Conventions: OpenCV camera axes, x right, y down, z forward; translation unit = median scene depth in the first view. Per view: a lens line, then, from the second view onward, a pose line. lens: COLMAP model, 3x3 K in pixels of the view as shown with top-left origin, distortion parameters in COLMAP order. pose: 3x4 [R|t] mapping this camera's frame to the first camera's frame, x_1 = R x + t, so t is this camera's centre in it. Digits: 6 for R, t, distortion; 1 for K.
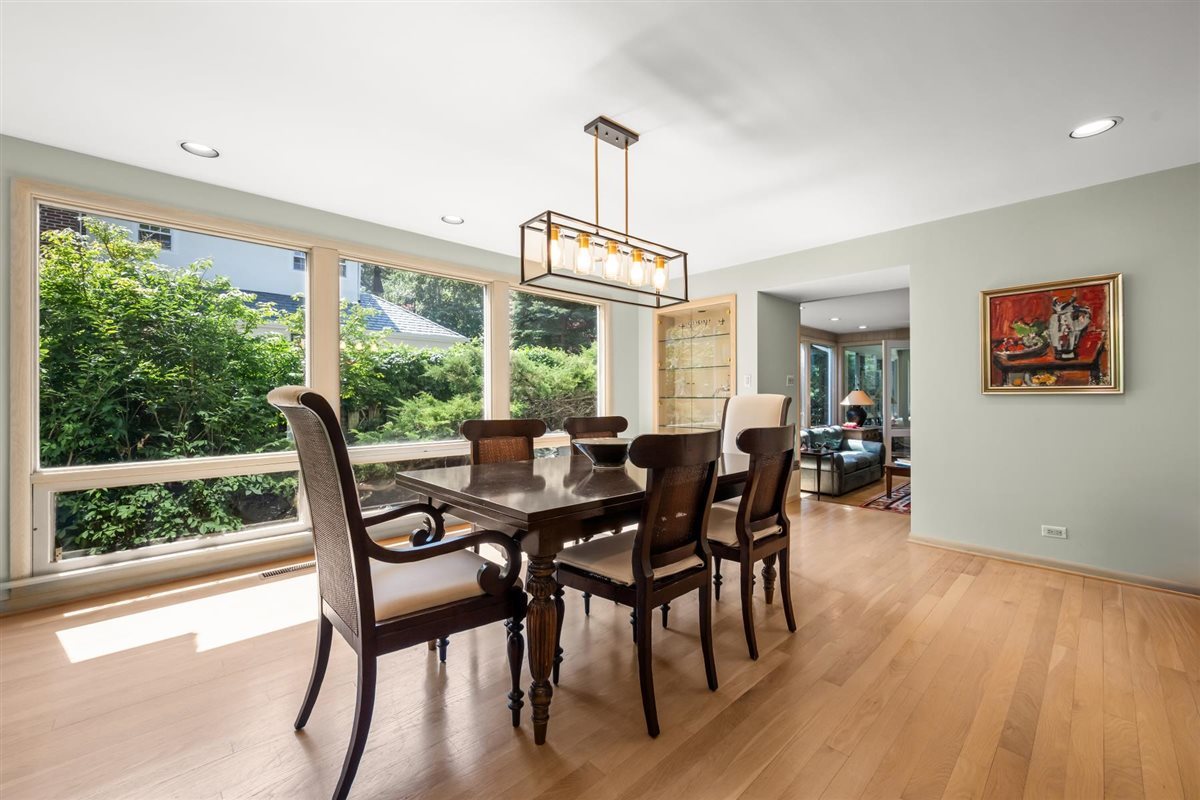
lens RADIAL K [[478.3, 0, 599.5], [0, 478.3, 394.9], [0, 0, 1]] dist [-0.001378, -0.001434]
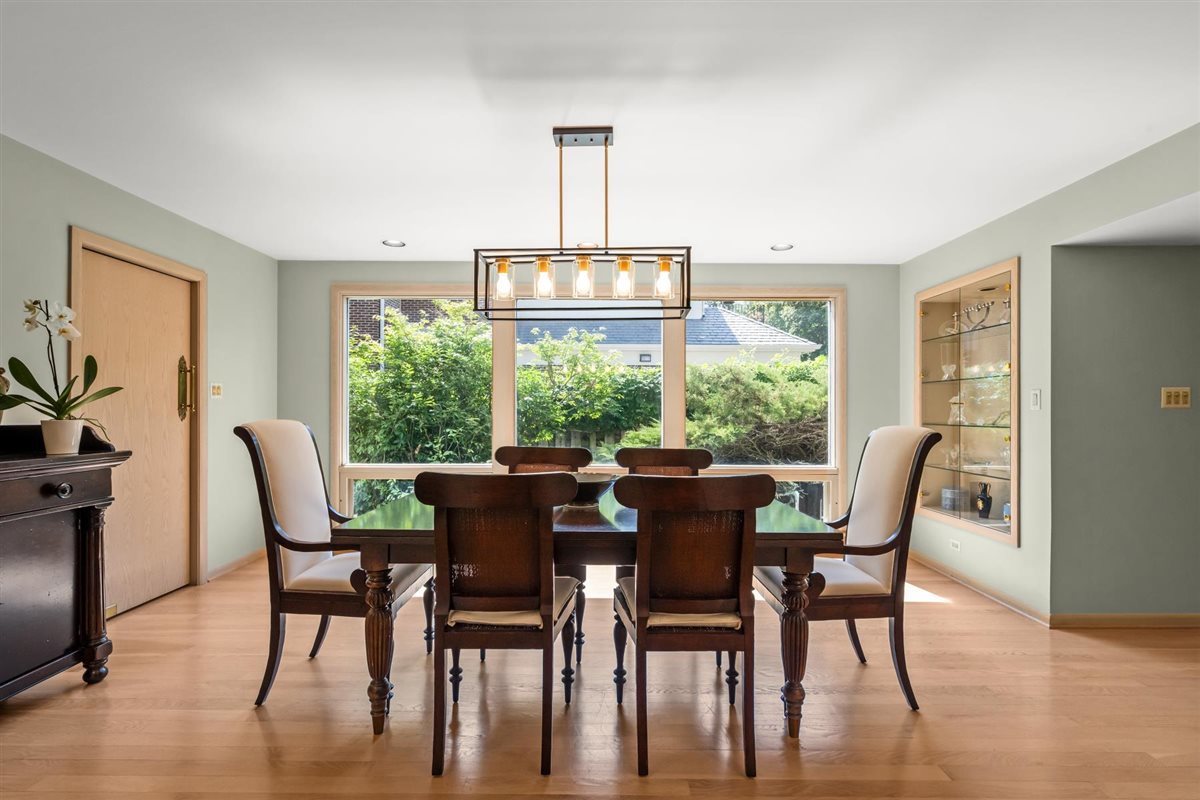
lens RADIAL K [[547.0, 0, 598.7], [0, 547.0, 405.0], [0, 0, 1]] dist [0.004633, 0.000187]
pose [[0.726698, -0.003726, -0.686947, 0.703198], [-0.003407, 0.999953, -0.009028, -0.026779], [0.686949, 0.008901, 0.726651, 0.249272]]
